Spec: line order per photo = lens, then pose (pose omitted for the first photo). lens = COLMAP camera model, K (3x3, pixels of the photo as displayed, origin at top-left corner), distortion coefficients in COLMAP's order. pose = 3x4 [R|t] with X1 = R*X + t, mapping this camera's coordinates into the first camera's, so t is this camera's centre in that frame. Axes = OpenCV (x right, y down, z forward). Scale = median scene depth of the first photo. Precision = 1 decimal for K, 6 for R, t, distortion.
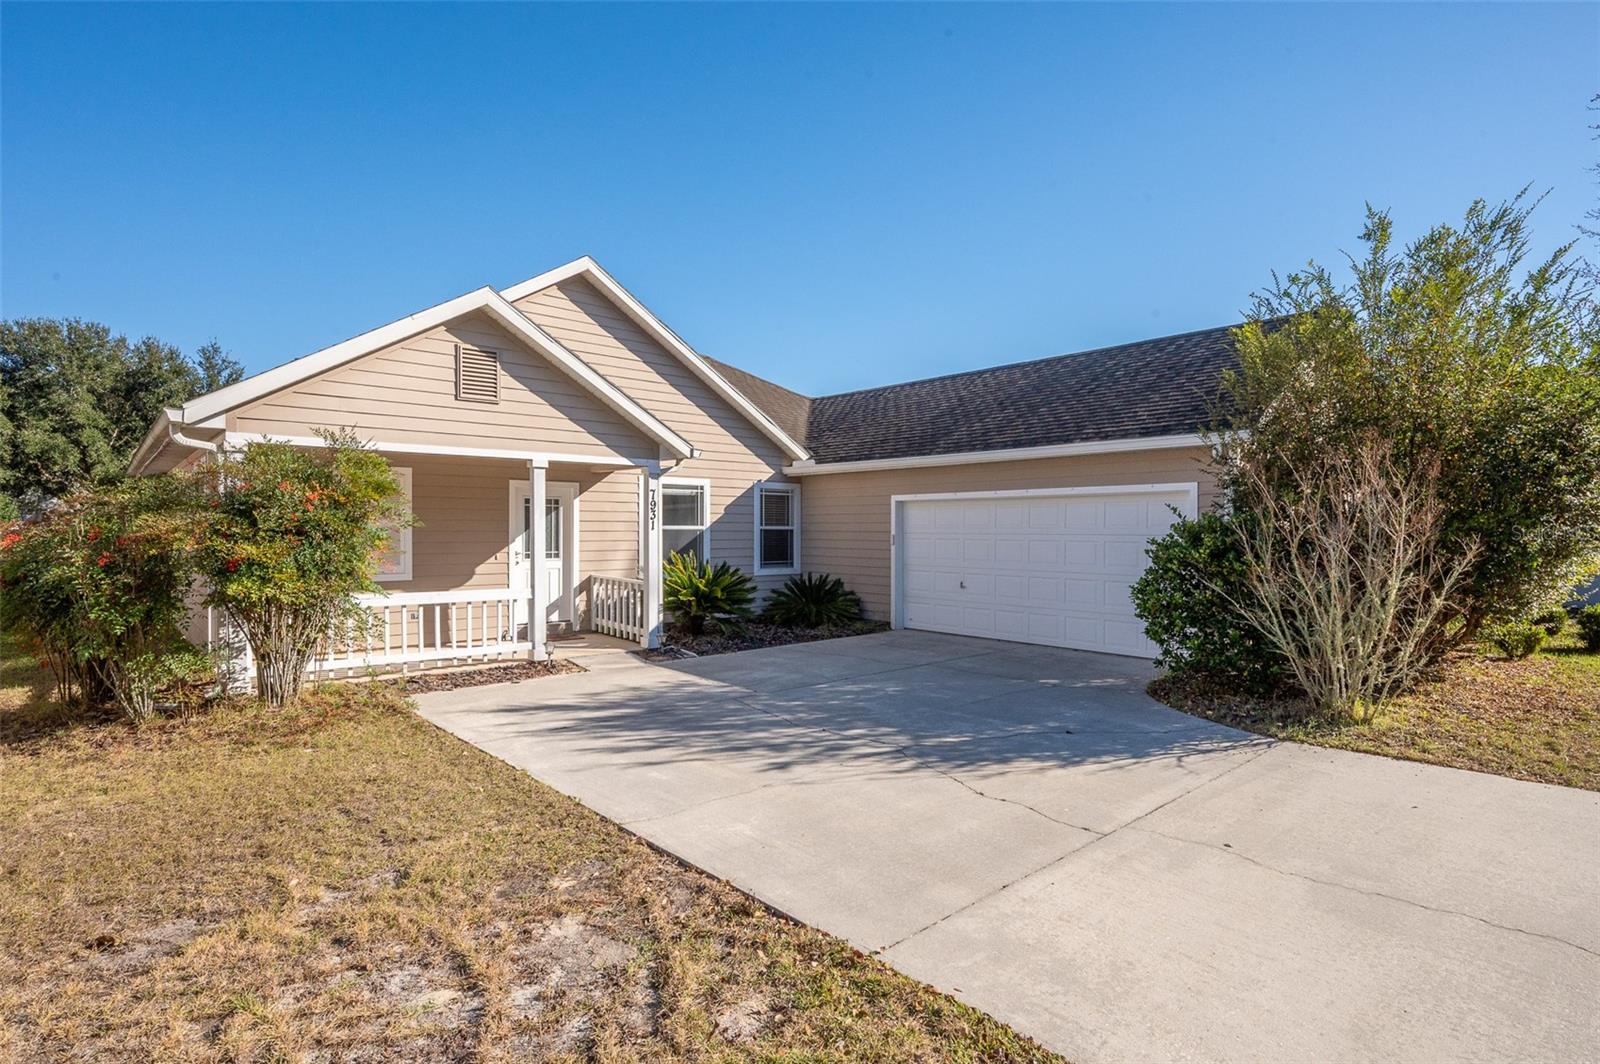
lens RADIAL K [[775.2, 0, 804.0], [0, 775.2, 531.5], [0, 0, 1]] dist [0.000631, 0.000098]
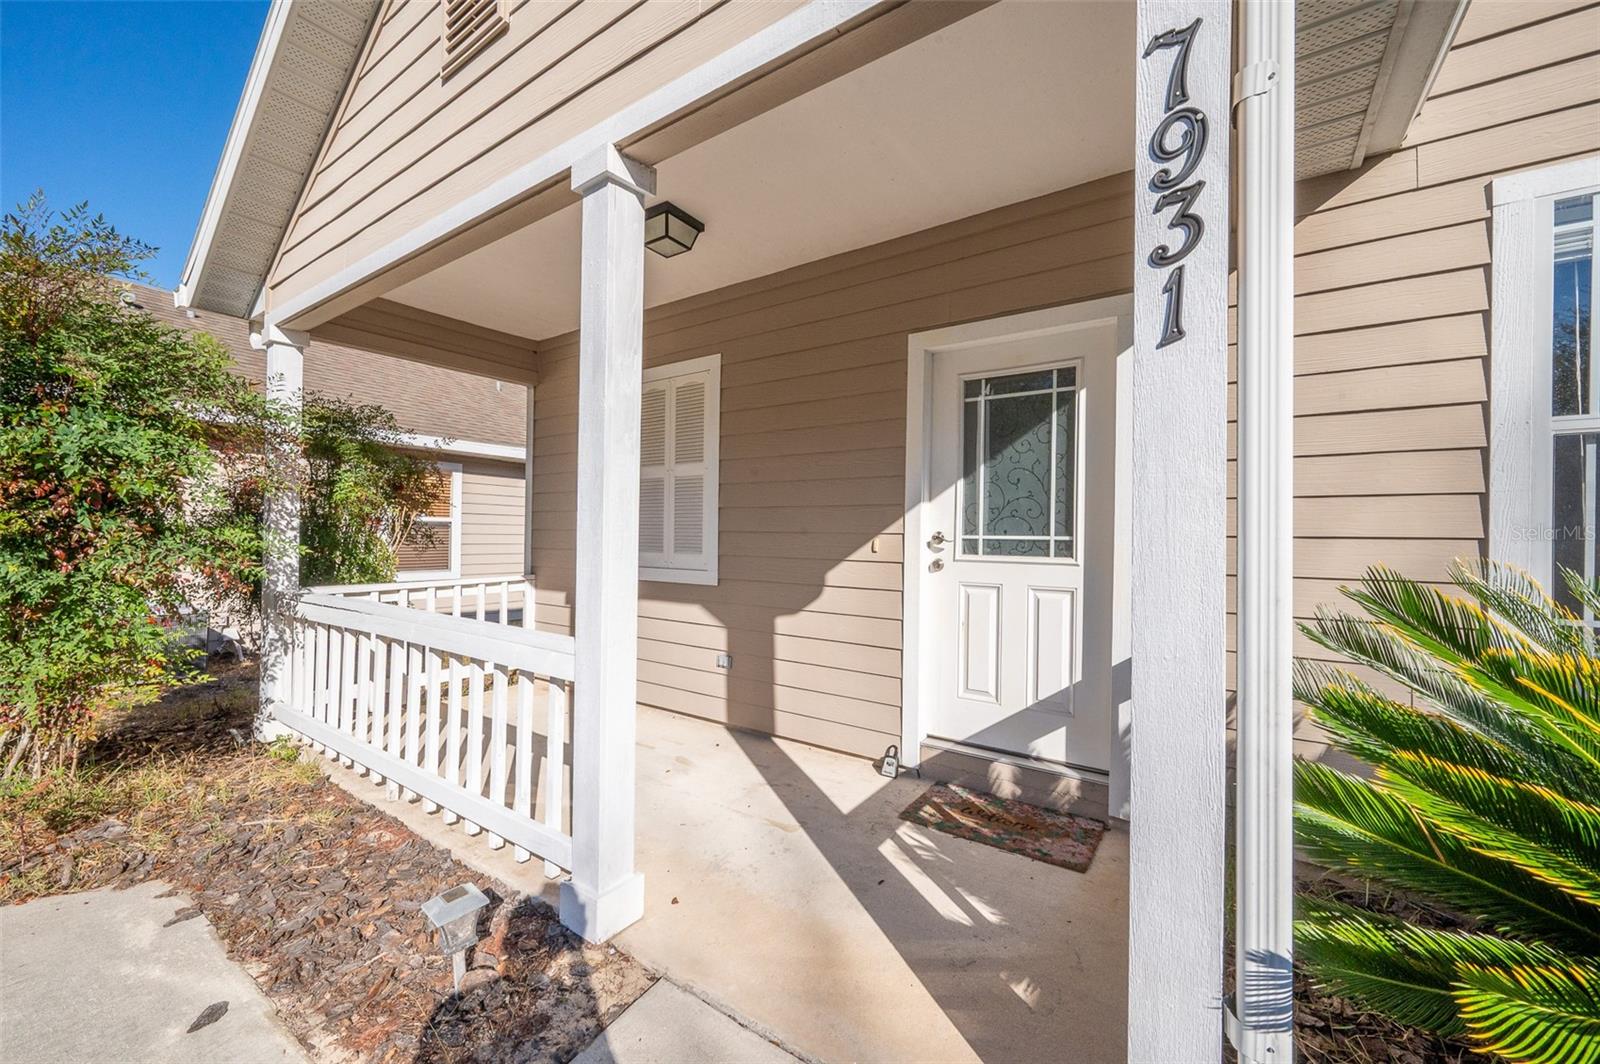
lens RADIAL K [[631.2, 0, 800.3], [0, 631.2, 536.8], [0, 0, 1]] dist [0.000130, -0.000110]
pose [[0.240455, 0.001409, -0.970659, -0.108570], [-0.010544, 0.999944, -0.001160, 0.029782], [0.970603, 0.010513, 0.240456, 0.911318]]
